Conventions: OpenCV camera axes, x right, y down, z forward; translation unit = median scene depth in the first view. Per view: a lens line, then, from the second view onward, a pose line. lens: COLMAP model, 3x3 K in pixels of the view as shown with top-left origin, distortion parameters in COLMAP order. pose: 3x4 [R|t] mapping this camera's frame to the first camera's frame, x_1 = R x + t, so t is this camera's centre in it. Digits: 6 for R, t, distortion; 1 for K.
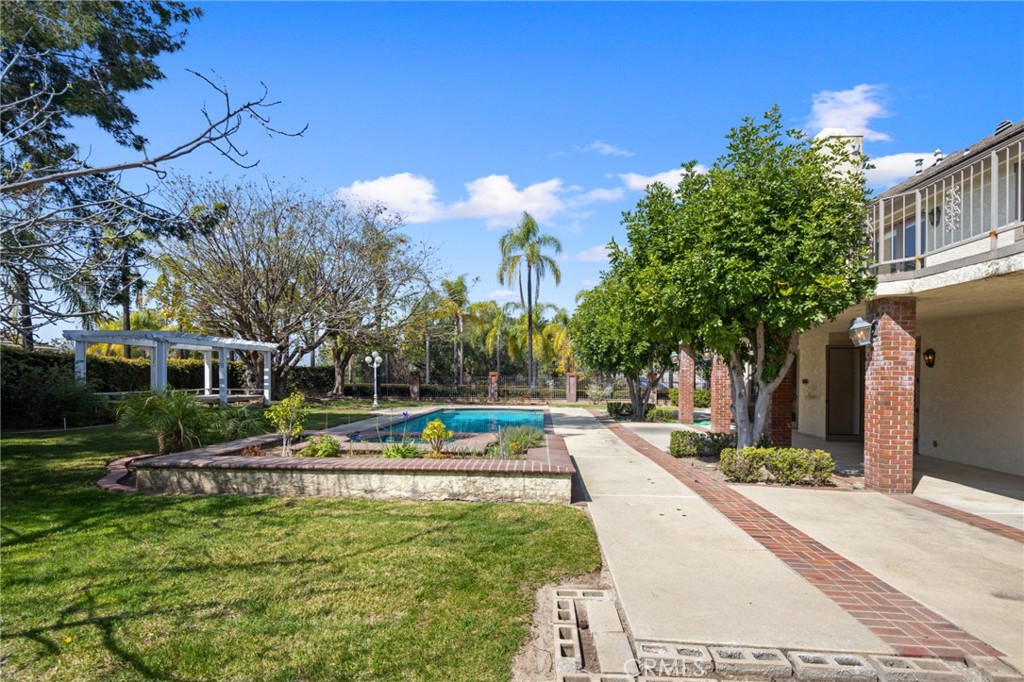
lens RADIAL K [[492.7, 0, 515.4], [0, 492.7, 365.7], [0, 0, 1]] dist [0.000562, -0.001711]
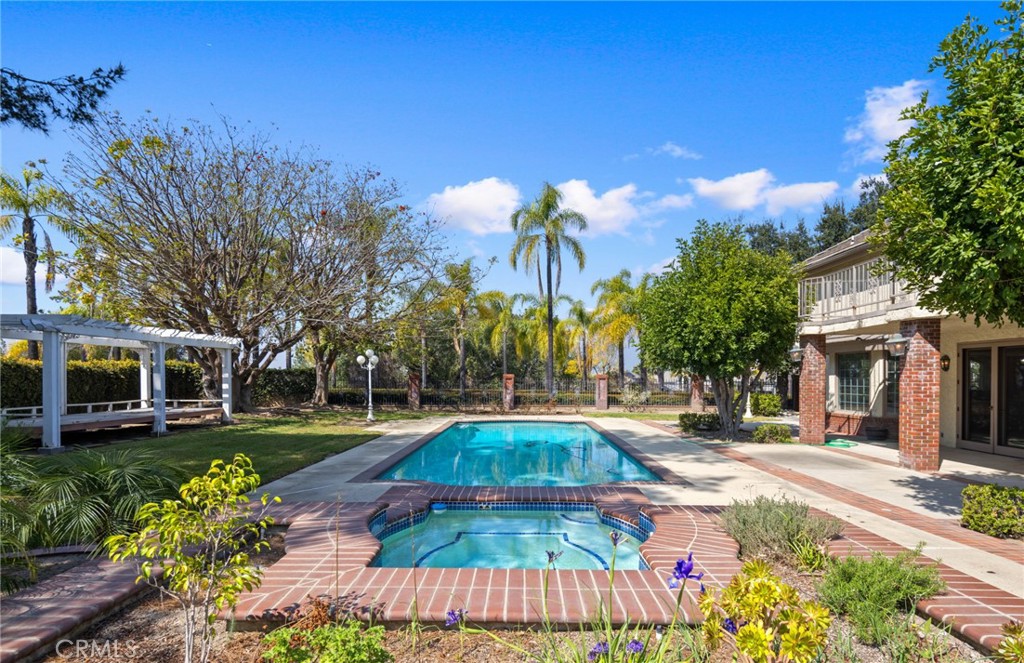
lens RADIAL K [[495.1, 0, 512.5], [0, 495.1, 370.7], [0, 0, 1]] dist [-0.005013, -0.000548]
pose [[0.999380, -0.005970, 0.034685, -0.077393], [0.005716, 0.999956, 0.007413, 0.000445], [-0.034728, -0.007211, 0.999371, 0.187708]]
